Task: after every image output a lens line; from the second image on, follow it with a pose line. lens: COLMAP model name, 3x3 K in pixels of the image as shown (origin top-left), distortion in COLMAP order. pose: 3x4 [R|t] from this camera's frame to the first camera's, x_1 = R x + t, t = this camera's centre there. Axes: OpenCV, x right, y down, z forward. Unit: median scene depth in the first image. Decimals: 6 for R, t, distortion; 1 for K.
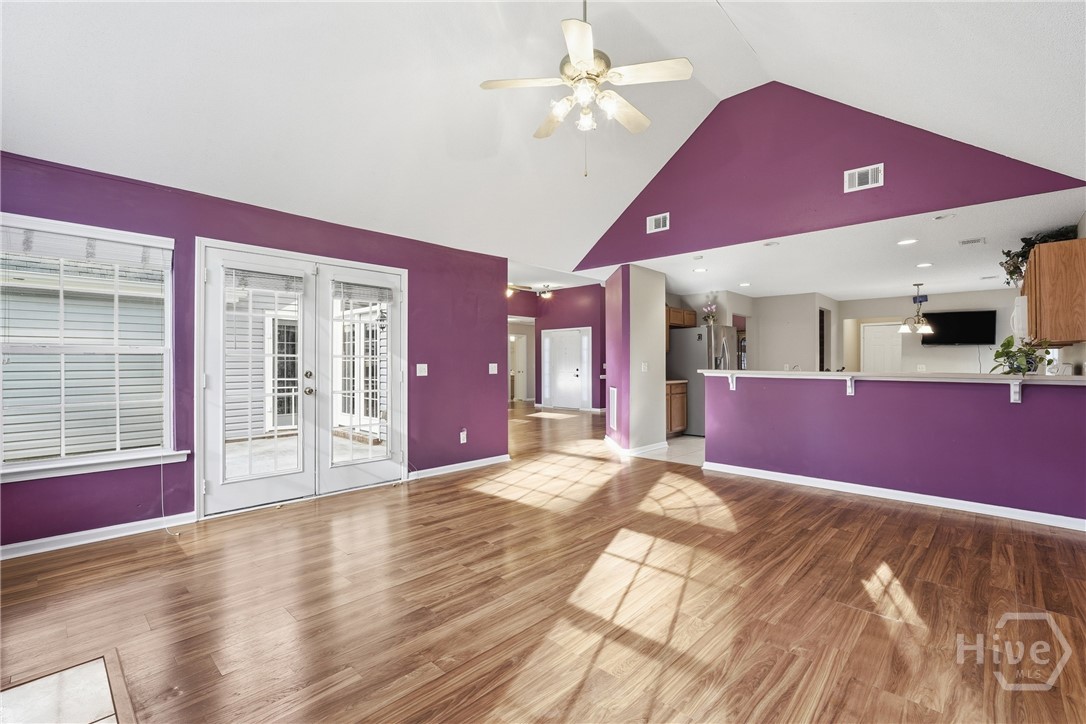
lens RADIAL K [[485.3, 0, 545.3], [0, 485.3, 357.1], [0, 0, 1]] dist [-0.012412, 0.005604]
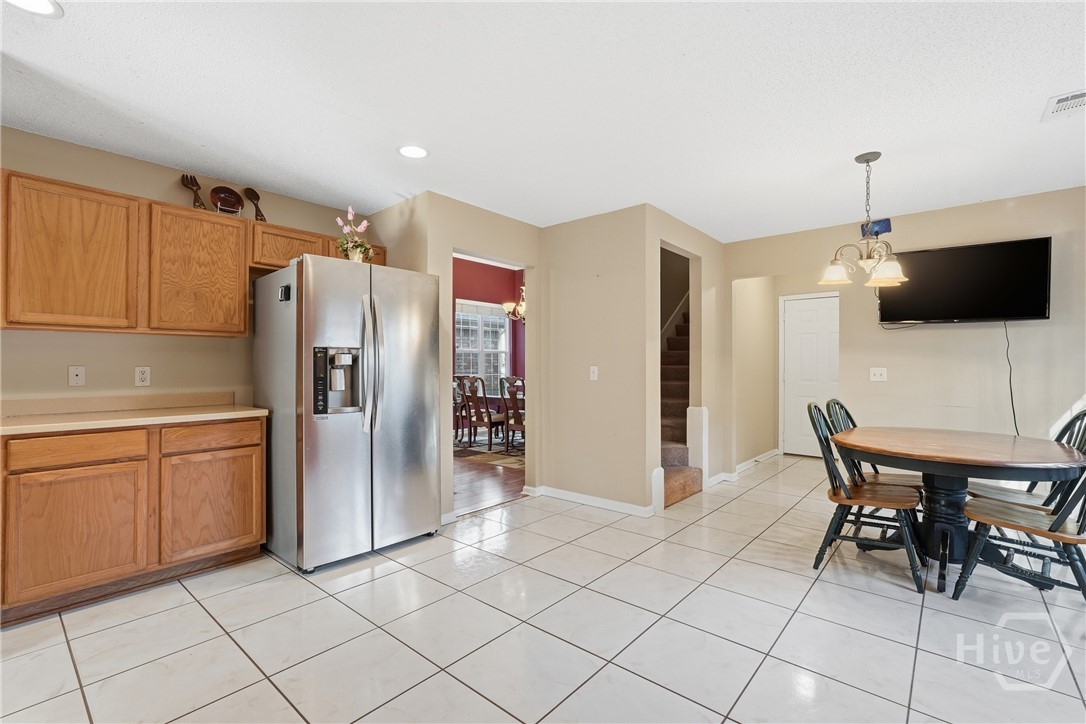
lens RADIAL K [[485.3, 0, 543.8], [0, 485.3, 361.2], [0, 0, 1]] dist [-0.012412, 0.005604]
pose [[0.998751, -0.000075, 0.049966, 1.074328], [-0.000324, 0.999968, 0.007977, 0.016804], [-0.049965, -0.007983, 0.998719, 1.362156]]
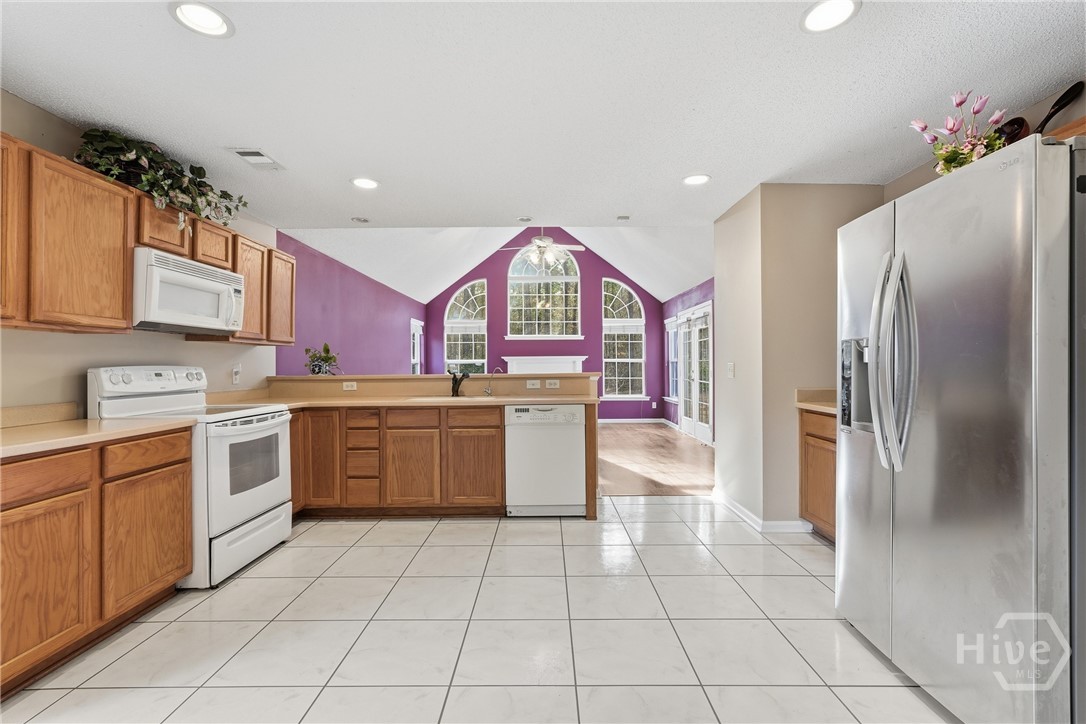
lens RADIAL K [[485.3, 0, 546.2], [0, 485.3, 360.7], [0, 0, 1]] dist [-0.012412, 0.005604]
pose [[-0.728398, -0.004295, -0.685141, 1.449666], [0.013781, 0.999686, -0.020918, 0.033148], [0.685016, -0.024679, -0.728110, 2.348297]]
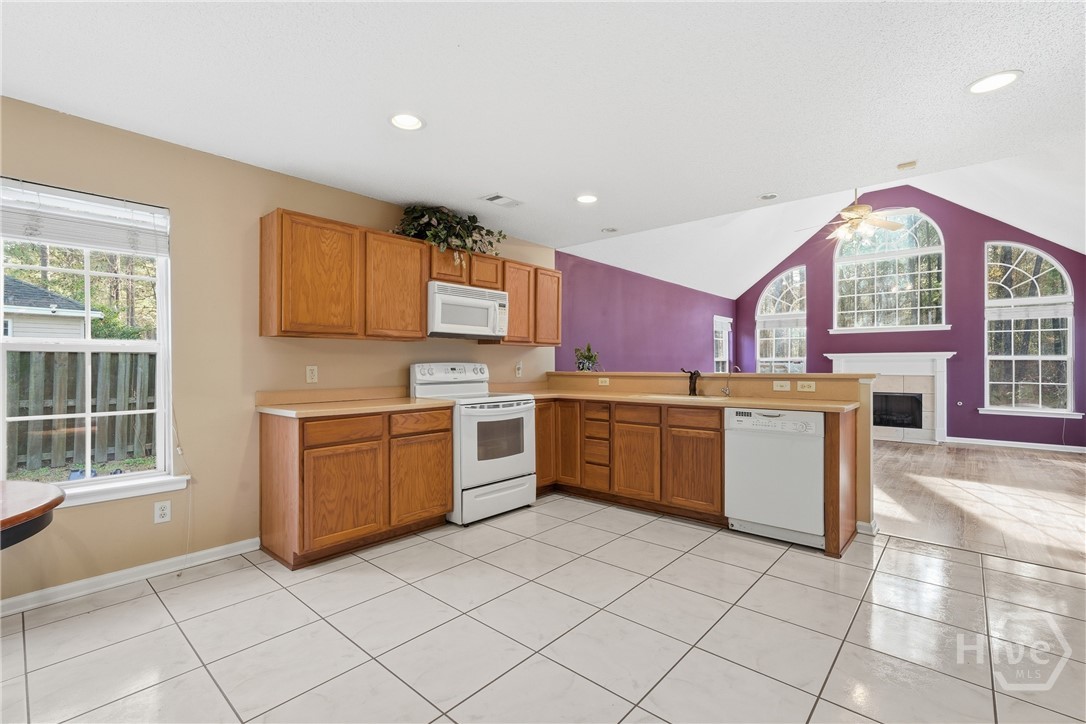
lens RADIAL K [[485.3, 0, 541.2], [0, 485.3, 364.9], [0, 0, 1]] dist [-0.012412, 0.005604]
pose [[-0.999527, -0.001897, -0.030690, 1.190095], [-0.001504, 0.999917, -0.012828, 0.035187], [0.030712, -0.012776, -0.999447, 2.470287]]
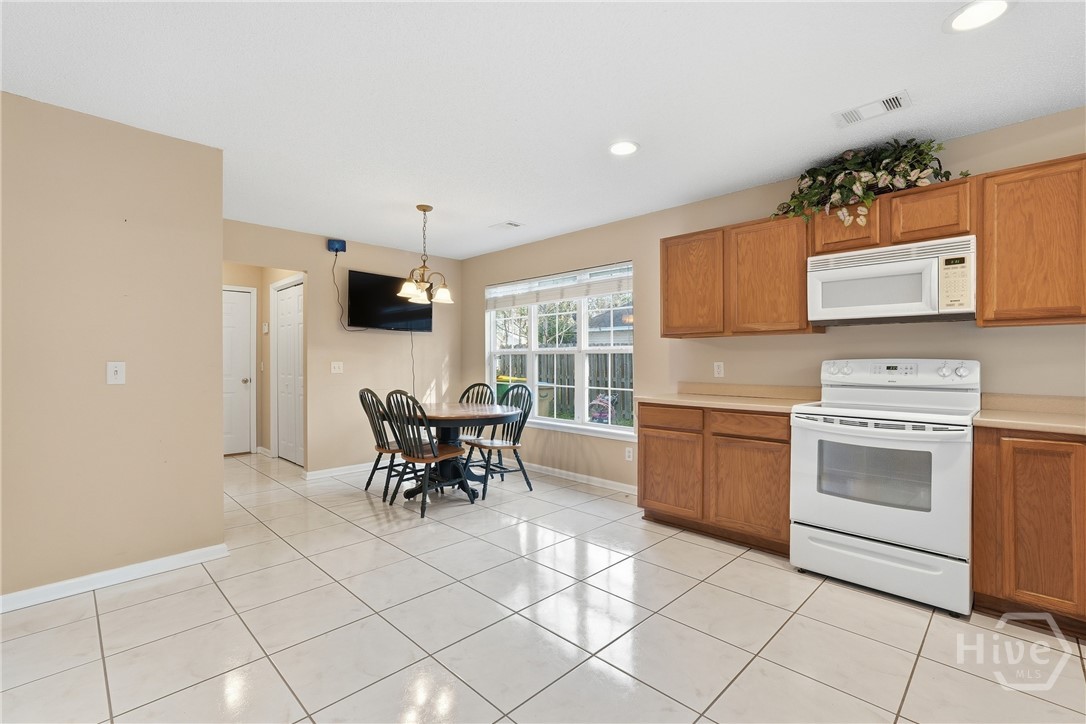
lens RADIAL K [[485.3, 0, 542.6], [0, 485.3, 359.3], [0, 0, 1]] dist [-0.012412, 0.005604]
pose [[0.028157, -0.001940, 0.999602, 0.537164], [-0.013925, 0.999900, 0.002333, 0.022617], [-0.999507, -0.013985, 0.028127, 1.855517]]
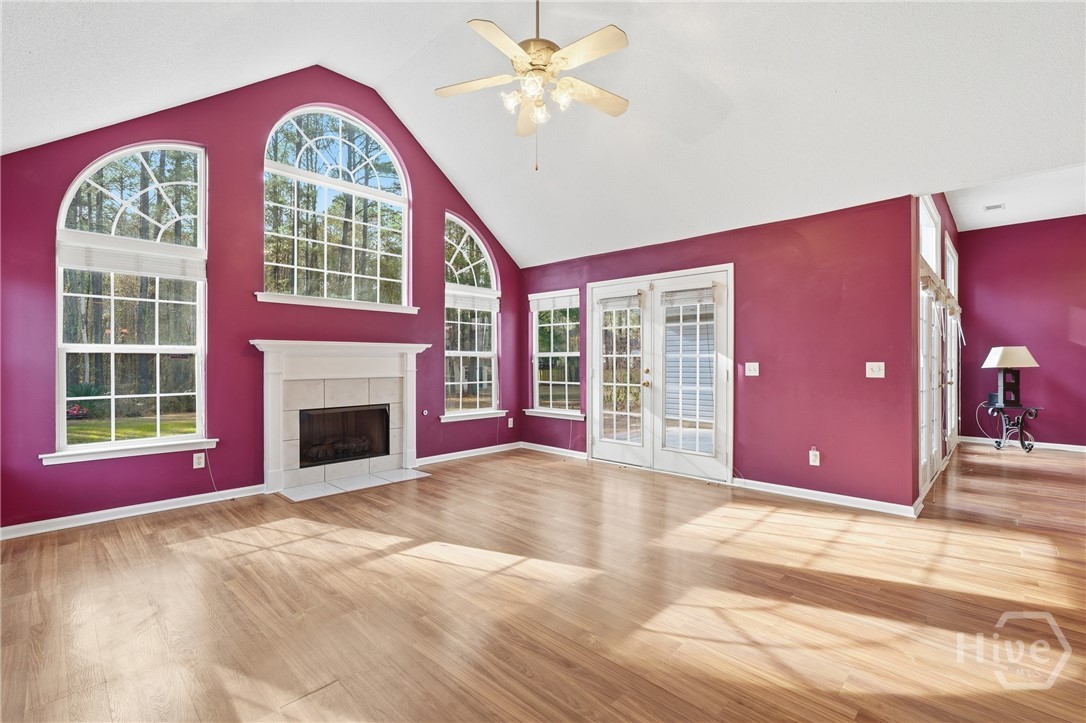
lens RADIAL K [[485.3, 0, 545.2], [0, 485.3, 359.4], [0, 0, 1]] dist [-0.012412, 0.005604]
pose [[-0.006342, -0.004732, -0.999969, 0.911572], [0.011500, 0.999922, -0.004805, 0.011629], [0.999914, -0.011530, -0.006287, 0.876557]]
